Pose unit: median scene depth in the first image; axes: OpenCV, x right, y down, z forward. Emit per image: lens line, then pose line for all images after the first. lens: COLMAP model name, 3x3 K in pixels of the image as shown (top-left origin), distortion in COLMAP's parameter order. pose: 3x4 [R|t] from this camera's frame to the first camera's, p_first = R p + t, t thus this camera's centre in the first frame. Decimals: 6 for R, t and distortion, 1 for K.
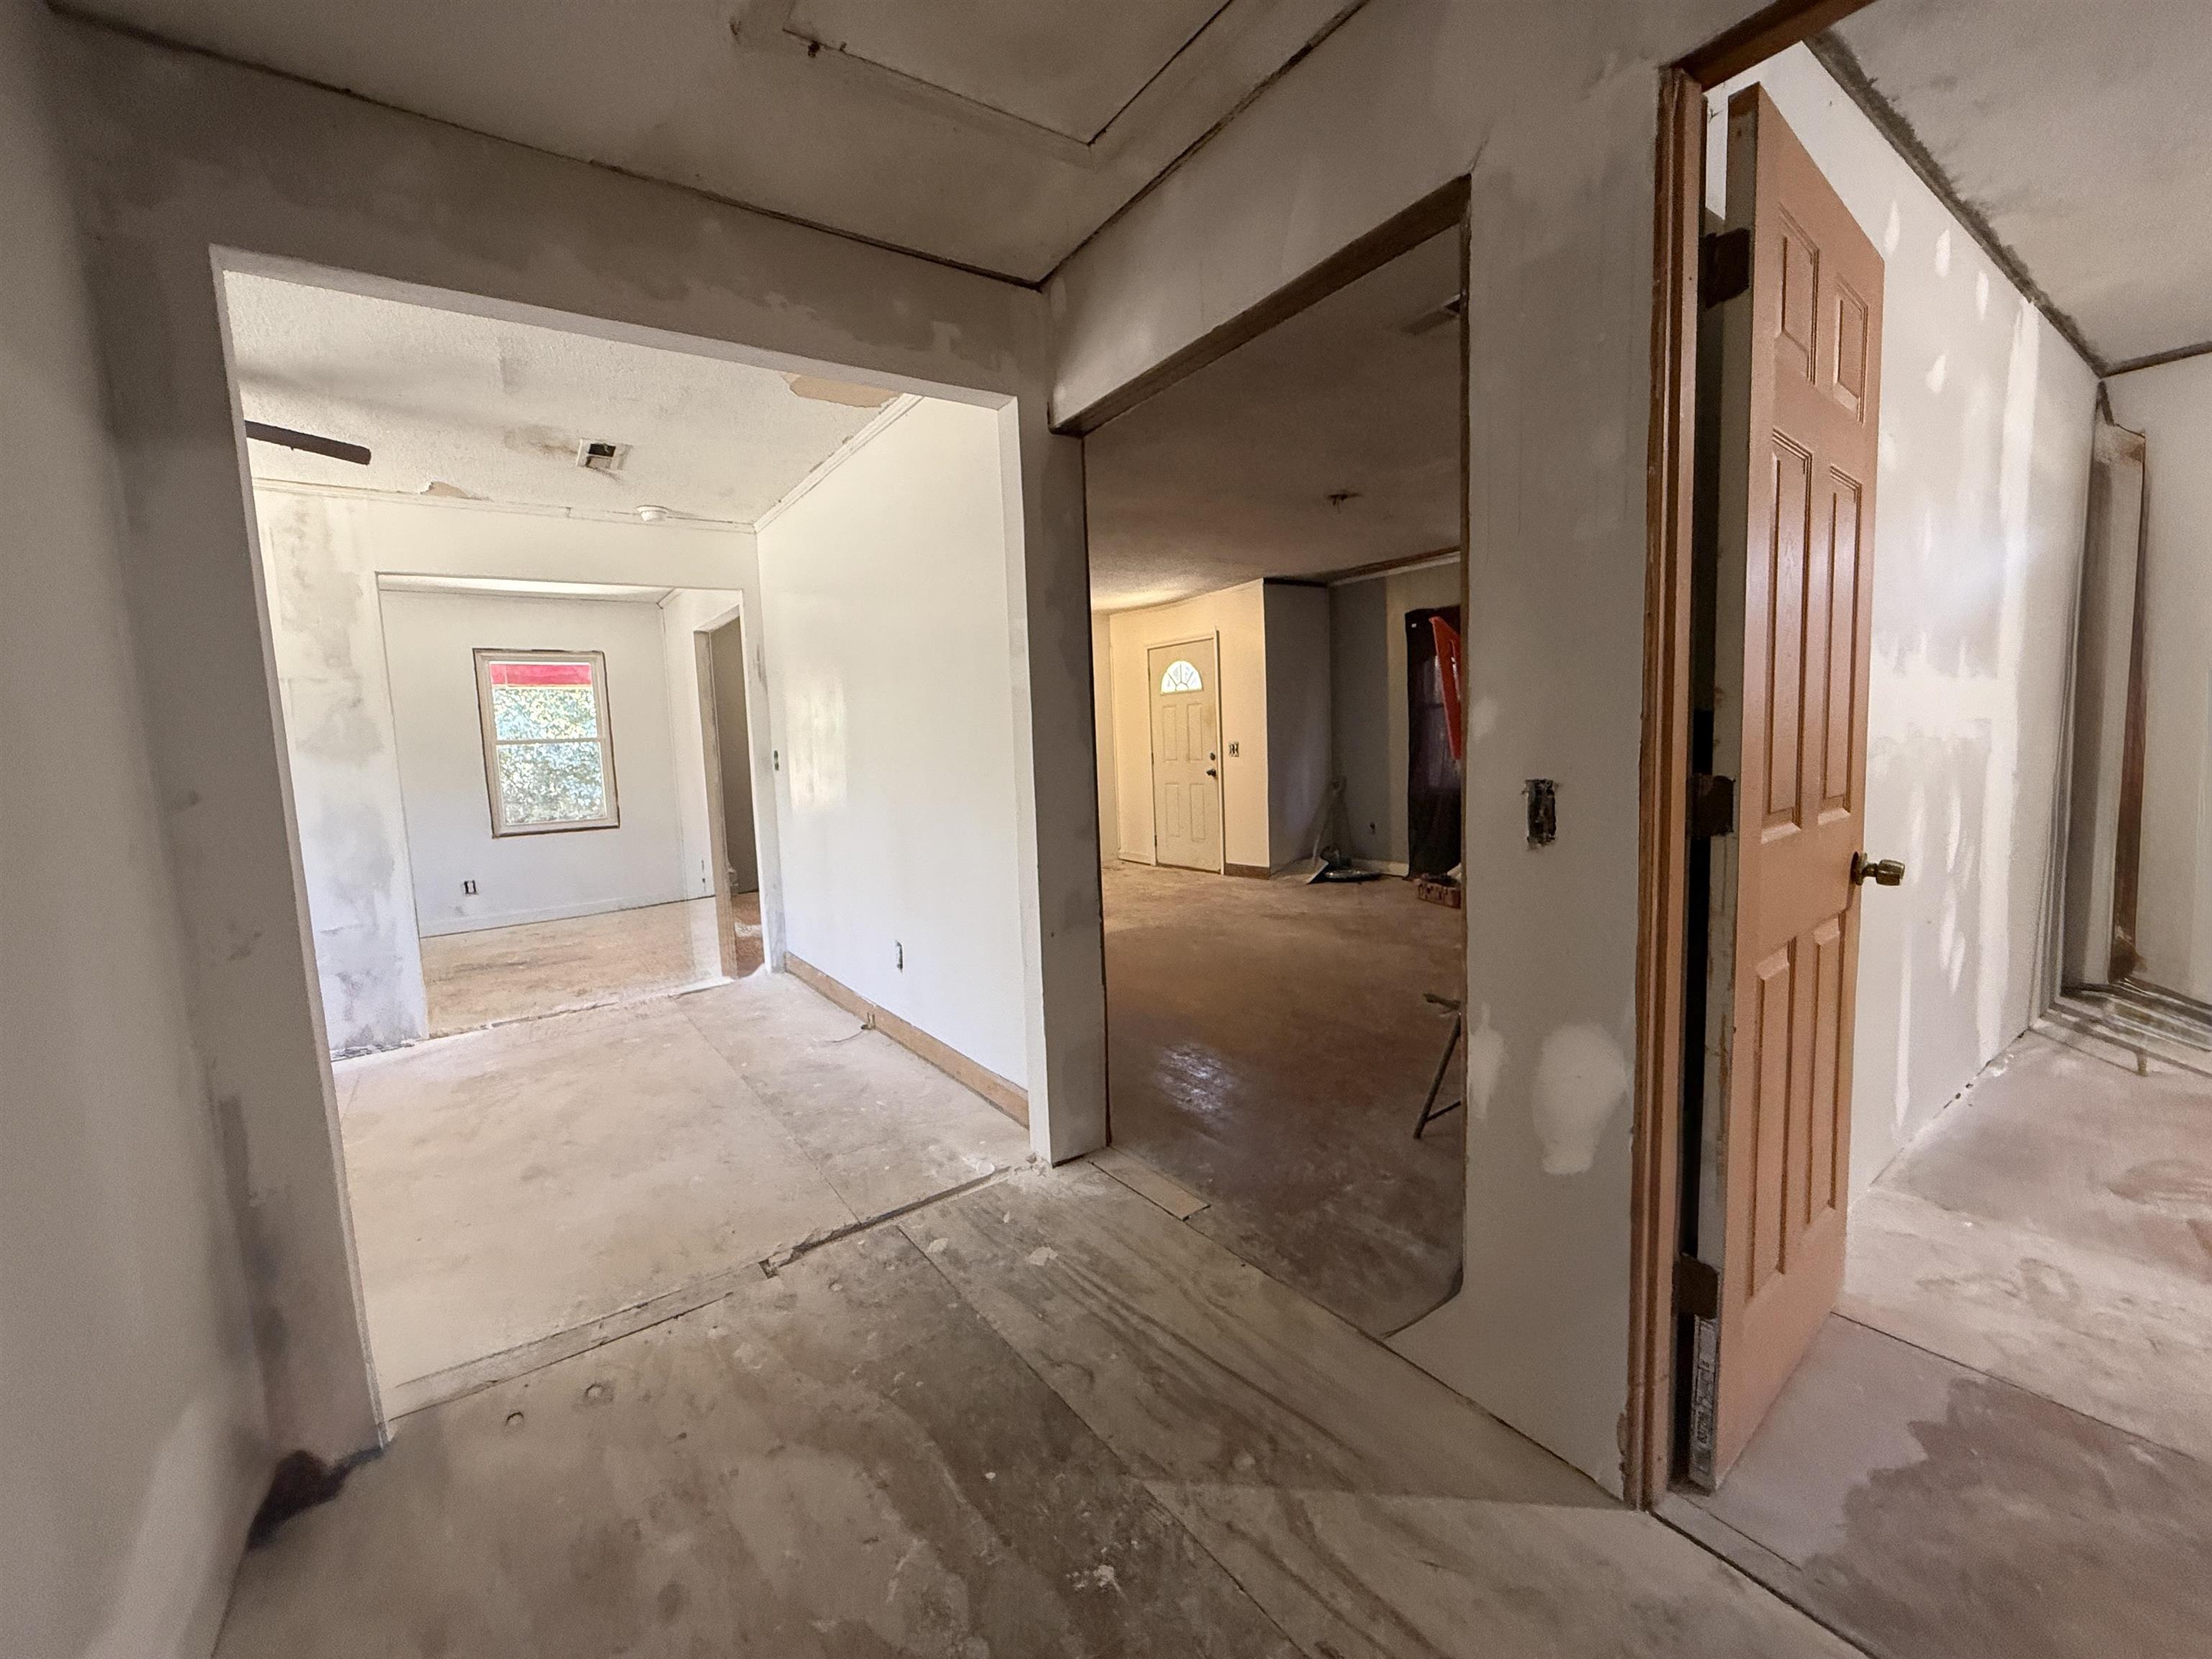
lens RADIAL K [[883.1, 0, 1092.0], [0, 883.1, 826.8], [0, 0, 1]] dist [-0.001377, 0.000116]
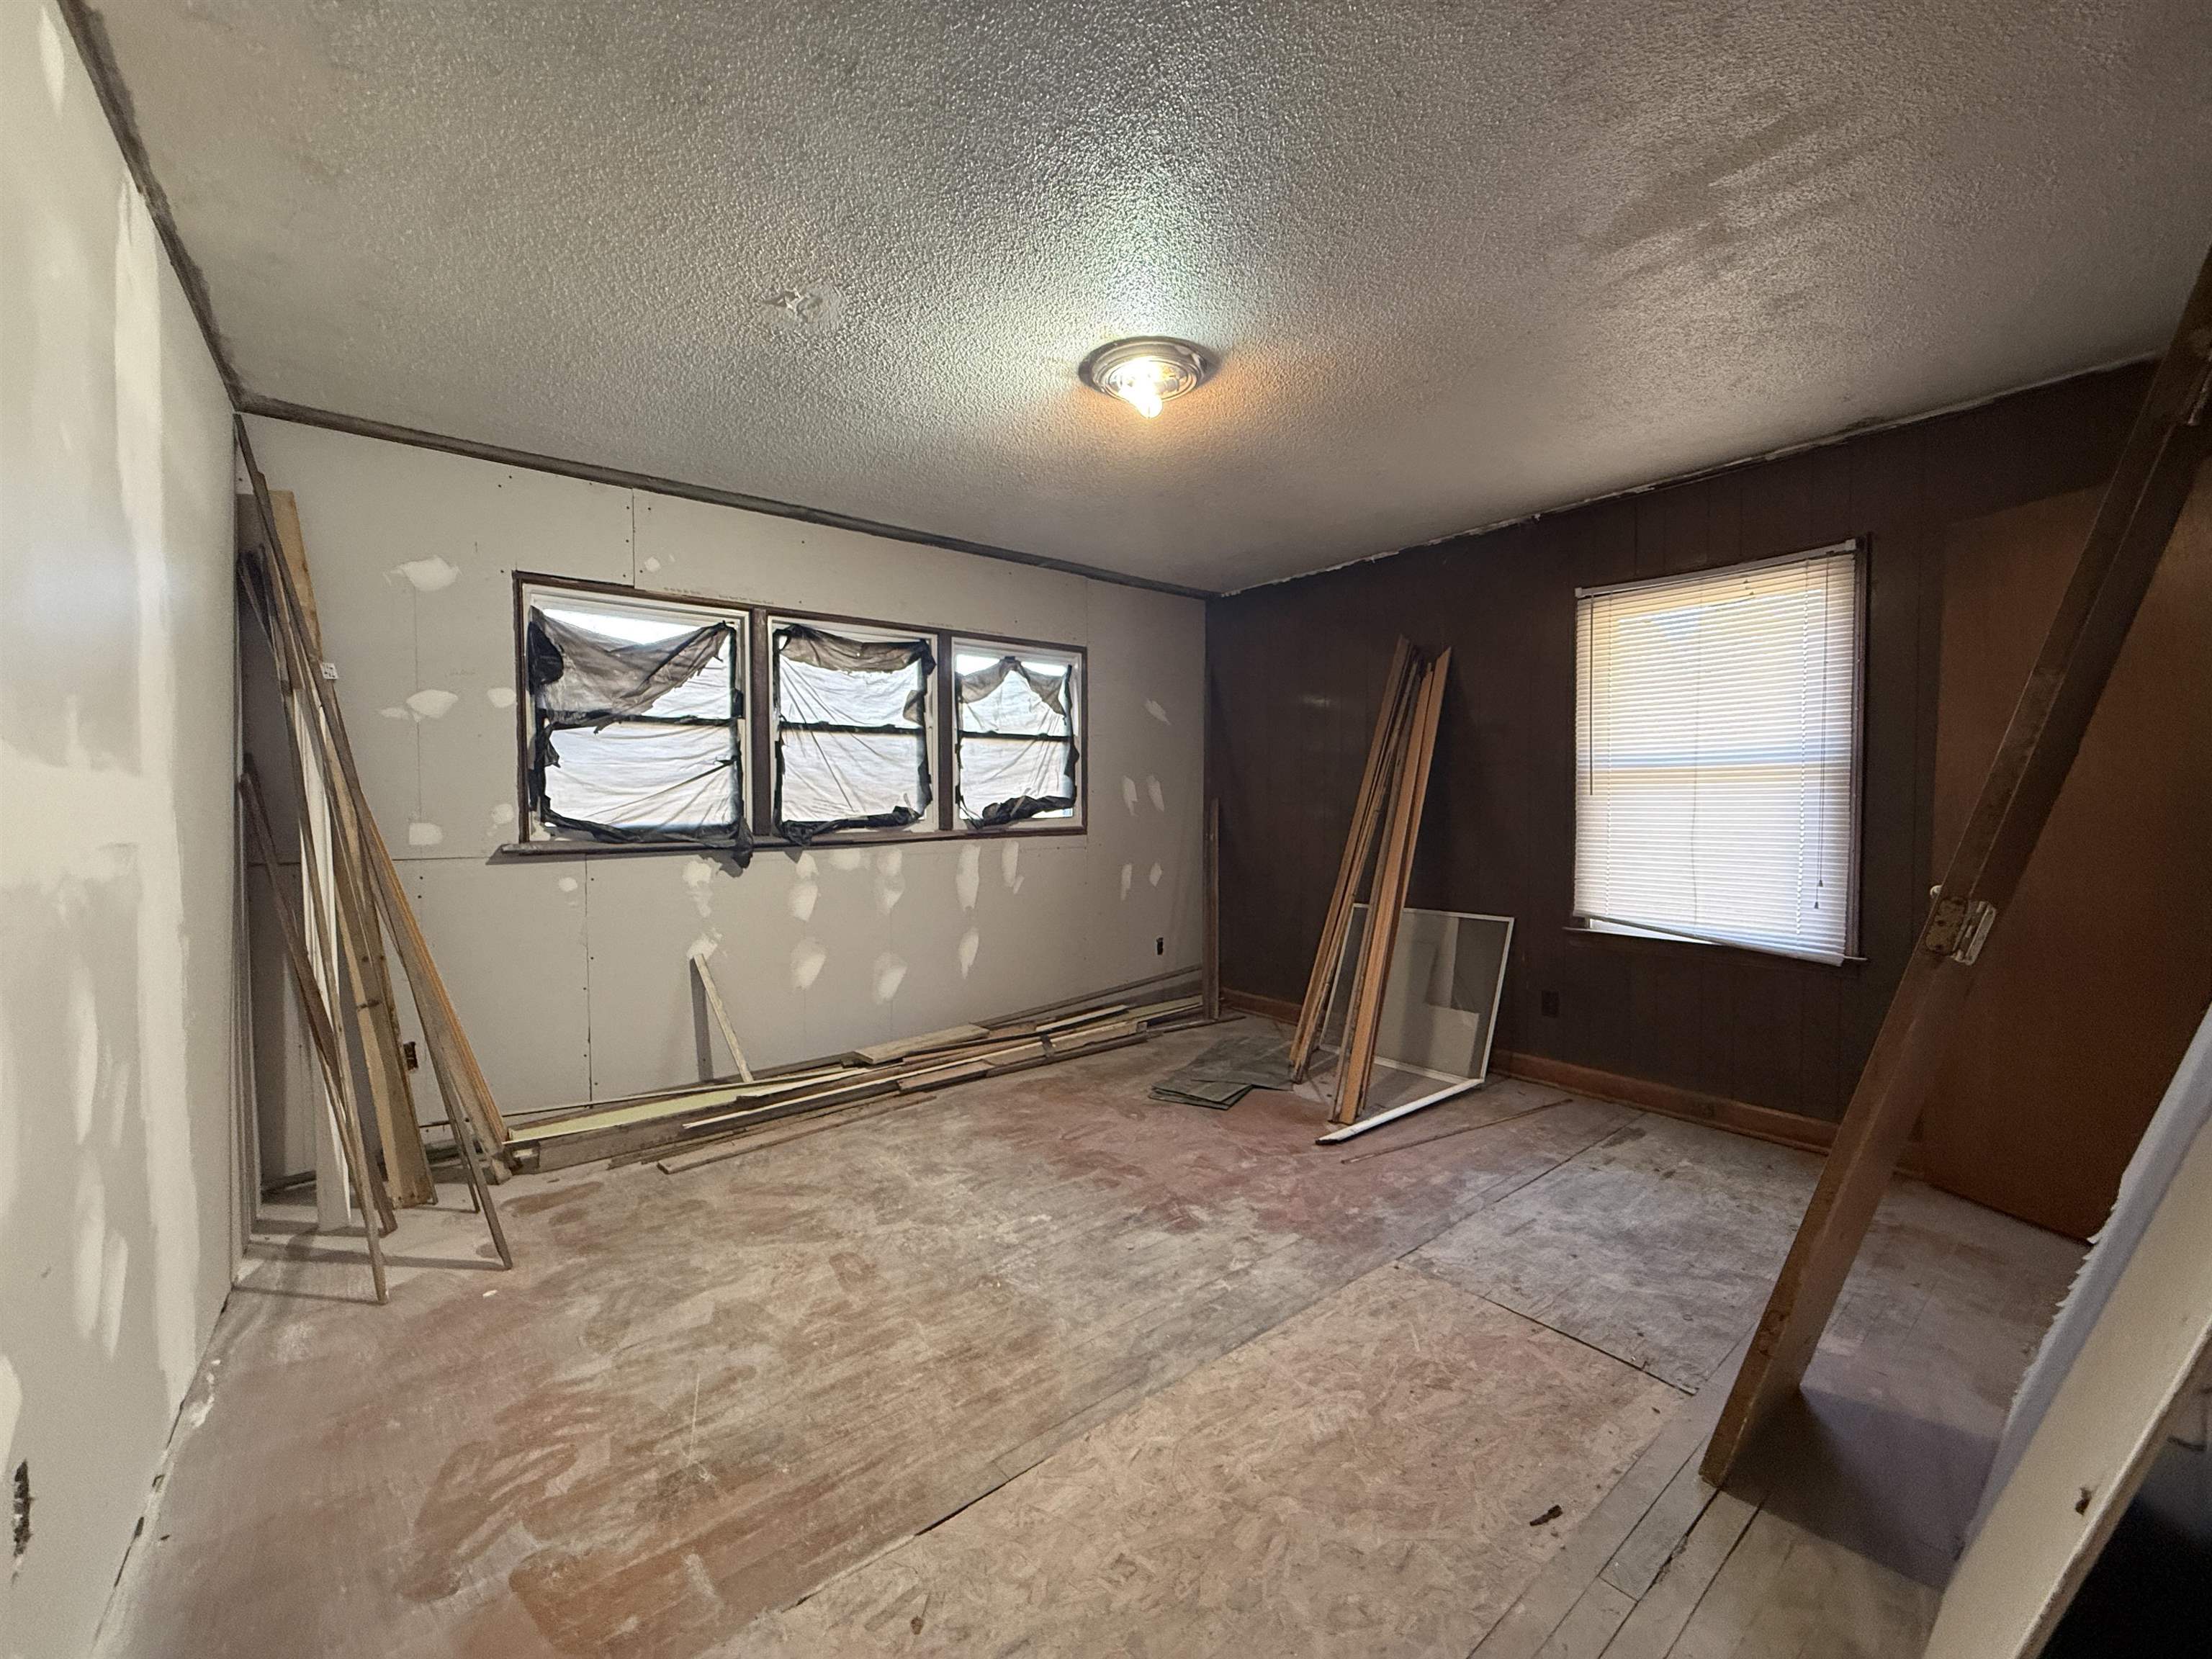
lens RADIAL K [[883.1, 0, 1093.4], [0, 883.1, 830.3], [0, 0, 1]] dist [-0.001377, 0.000116]
pose [[-0.053173, 0.012207, 0.998511, 0.381219], [0.099733, 0.994991, -0.006853, -0.060298], [-0.993592, 0.099220, -0.054124, 0.380437]]
